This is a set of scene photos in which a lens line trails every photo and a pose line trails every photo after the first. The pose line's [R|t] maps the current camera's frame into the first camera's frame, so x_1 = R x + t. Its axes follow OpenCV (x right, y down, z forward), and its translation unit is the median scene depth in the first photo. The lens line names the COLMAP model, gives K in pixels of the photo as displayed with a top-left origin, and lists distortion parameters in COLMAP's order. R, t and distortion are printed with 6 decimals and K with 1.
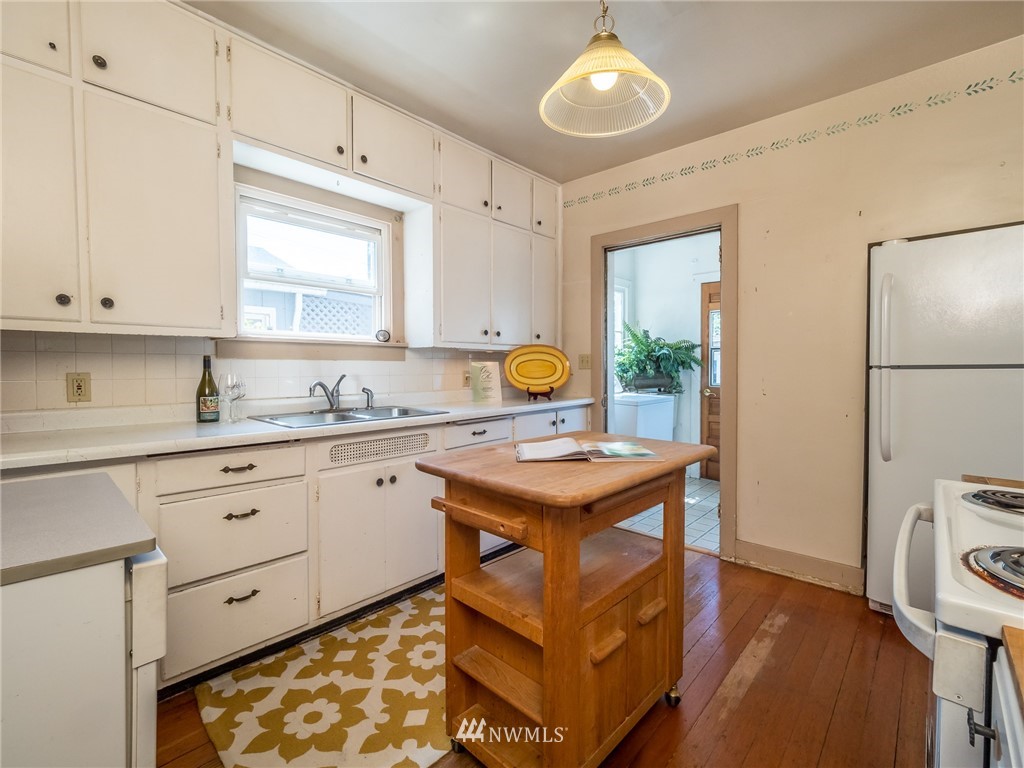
lens RADIAL K [[536.7, 0, 512.0], [0, 536.7, 384.0], [0, 0, 1]] dist [-0.001054, -0.000428]
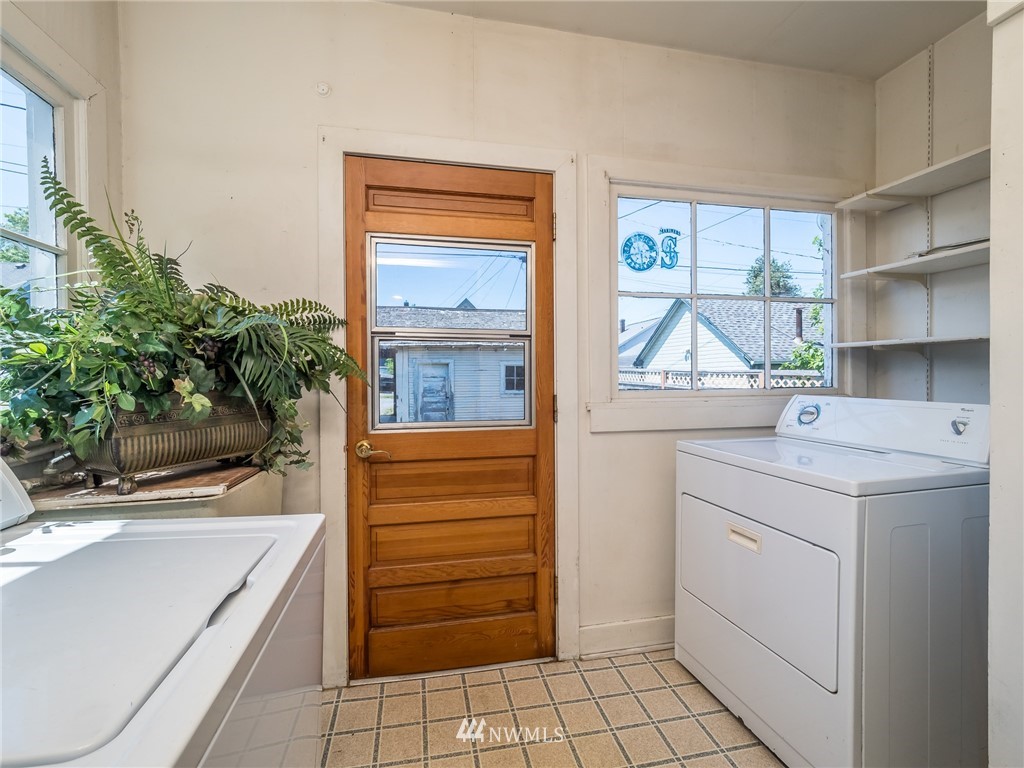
lens RADIAL K [[475.8, 0, 508.6], [0, 475.8, 381.9], [0, 0, 1]] dist [-0.001344, -0.000473]
pose [[0.634364, -0.008499, 0.772987, 0.171276], [0.027983, 0.999537, -0.011974, -0.024235], [-0.772528, 0.029226, 0.634308, 0.711847]]
